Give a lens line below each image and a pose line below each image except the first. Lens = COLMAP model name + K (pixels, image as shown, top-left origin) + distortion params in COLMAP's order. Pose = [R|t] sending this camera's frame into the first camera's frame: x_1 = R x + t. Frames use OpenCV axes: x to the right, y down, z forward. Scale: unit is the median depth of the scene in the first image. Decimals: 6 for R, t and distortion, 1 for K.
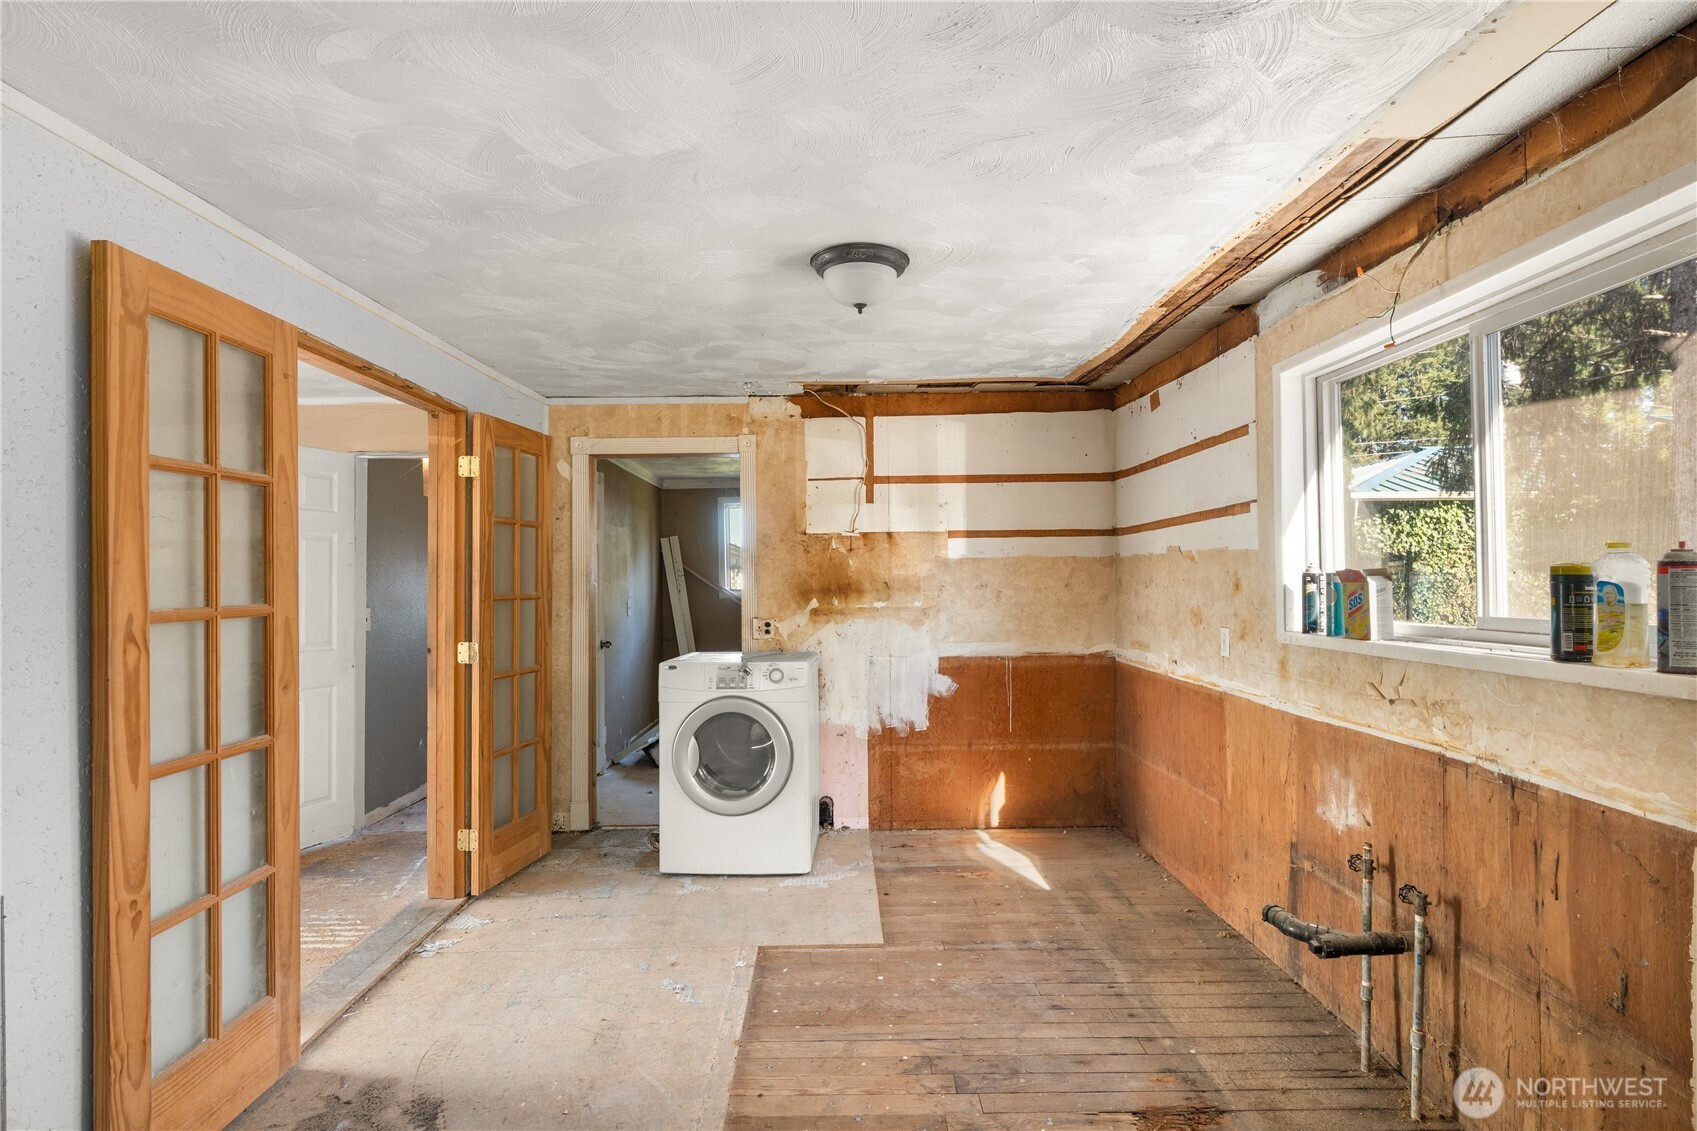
lens RADIAL K [[842.6, 0, 848.5], [0, 842.6, 565.5], [0, 0, 1]] dist [-0.001200, 0.000480]
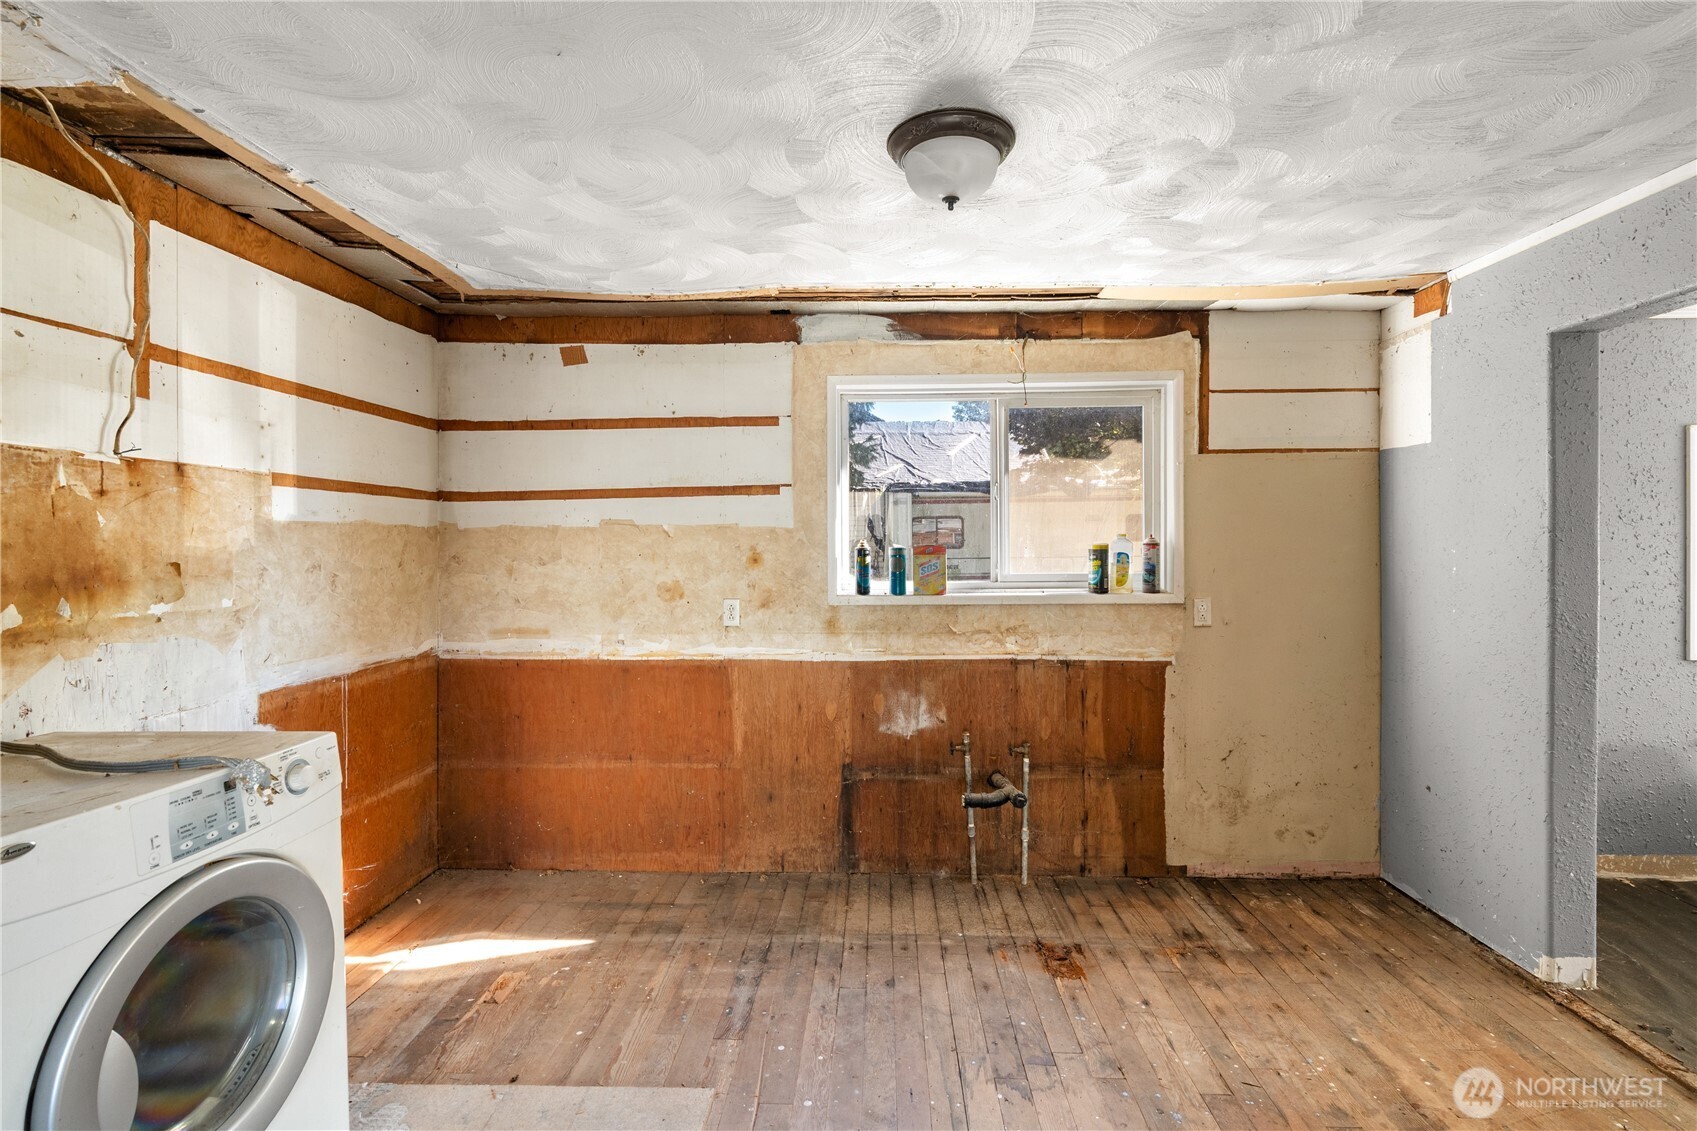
lens RADIAL K [[780.2, 0, 849.7], [0, 780.2, 549.8], [0, 0, 1]] dist [-0.011830, 0.000467]
pose [[0.060098, 0.005164, 0.998179, -0.519959], [-0.009586, 0.999943, -0.004596, 0.013792], [-0.998146, -0.009293, 0.060145, 0.769360]]
